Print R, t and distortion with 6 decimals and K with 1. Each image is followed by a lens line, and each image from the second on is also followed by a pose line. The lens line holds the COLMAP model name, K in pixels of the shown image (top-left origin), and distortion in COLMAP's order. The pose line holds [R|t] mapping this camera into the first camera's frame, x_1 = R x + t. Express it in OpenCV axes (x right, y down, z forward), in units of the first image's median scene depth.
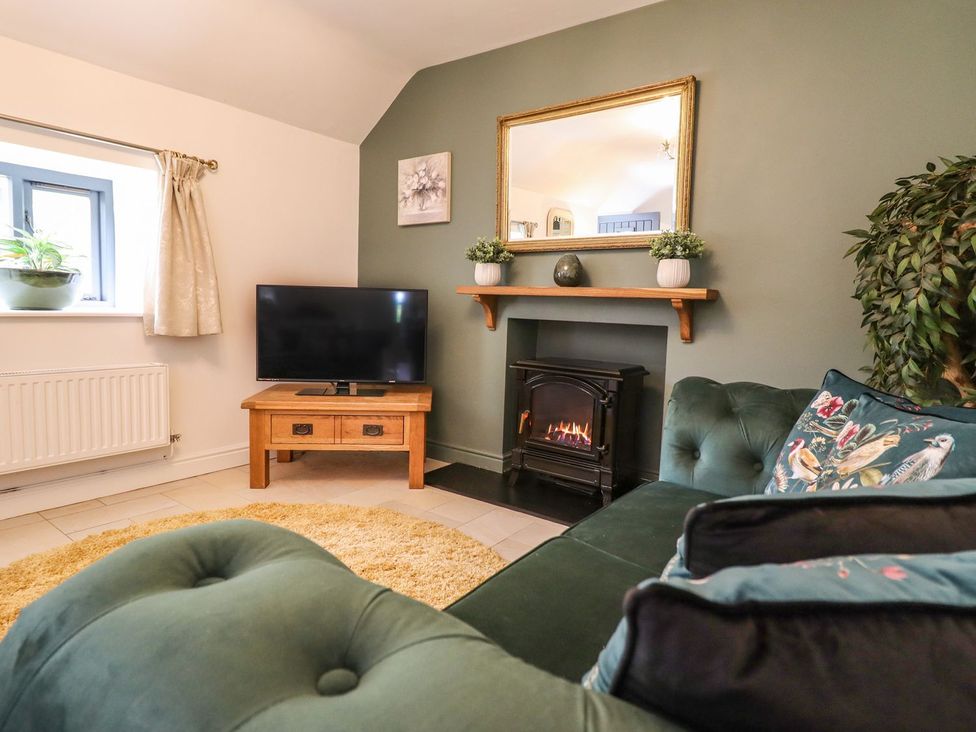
lens RADIAL K [[560.8, 0, 475.4], [0, 560.8, 343.1], [0, 0, 1]] dist [-0.011393, -0.006617]
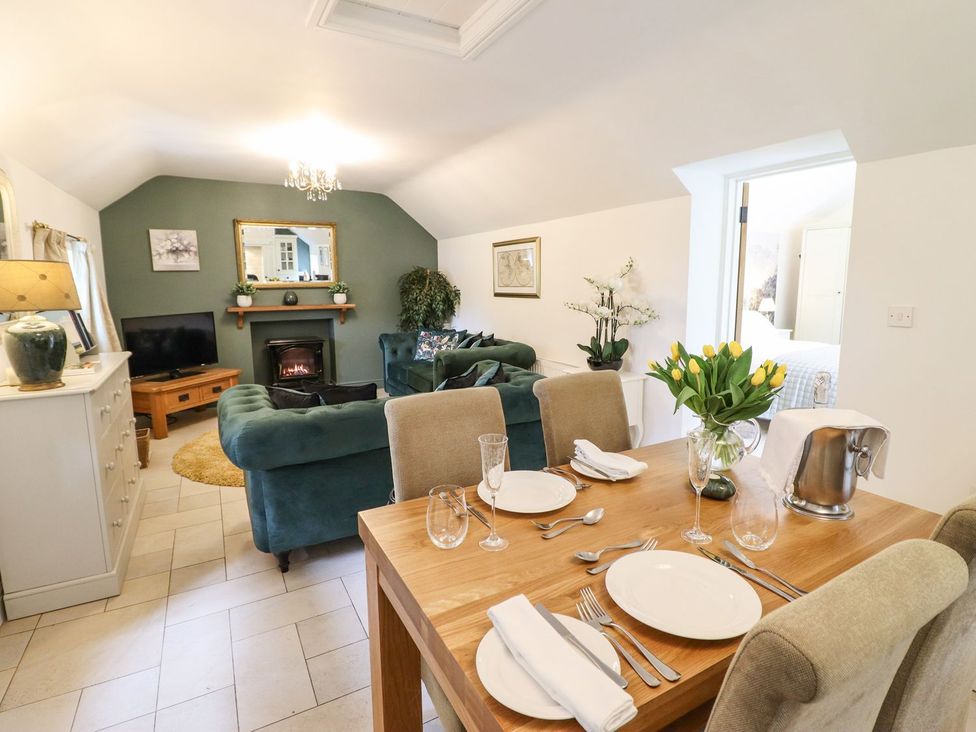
lens RADIAL K [[492.1, 0, 491.9], [0, 492.1, 358.2], [0, 0, 1]] dist [-0.020212, -0.004301]
pose [[0.412242, -0.177586, 0.893599, -1.228649], [0.085780, 0.984028, 0.155984, -0.122720], [-0.907027, 0.012349, 0.420891, -0.522455]]
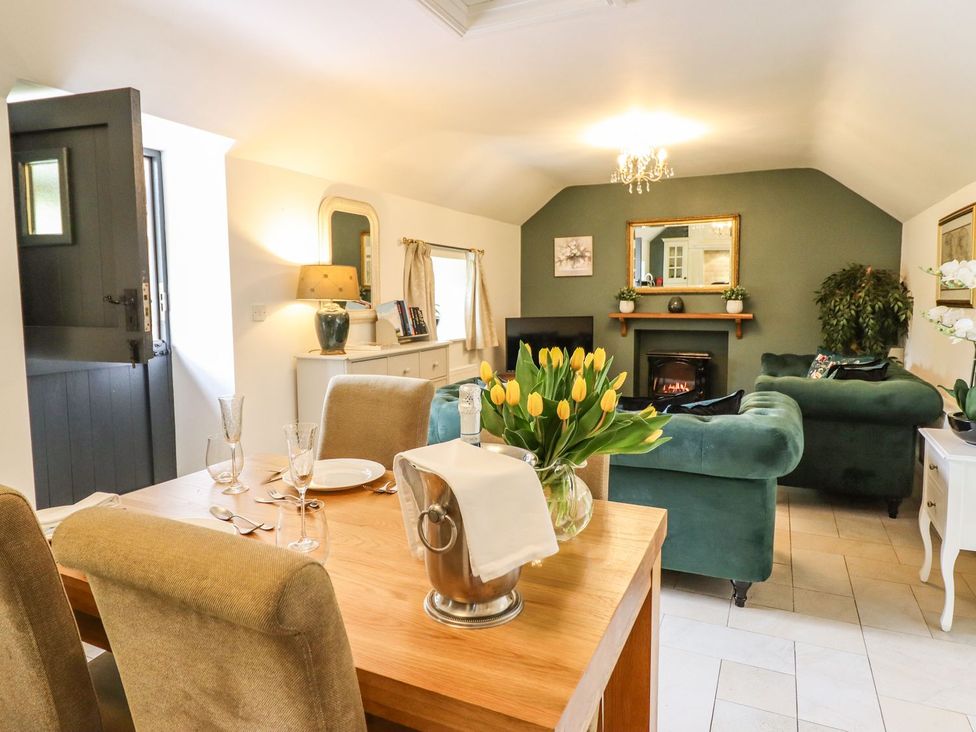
lens RADIAL K [[612.6, 0, 493.7], [0, 612.6, 339.9], [0, 0, 1]] dist [-0.002028, -0.011056]
pose [[0.977201, -0.055062, 0.205052, -0.852250], [0.055075, 0.998466, 0.005646, -0.051801], [-0.205049, 0.005776, 0.978735, -0.904930]]
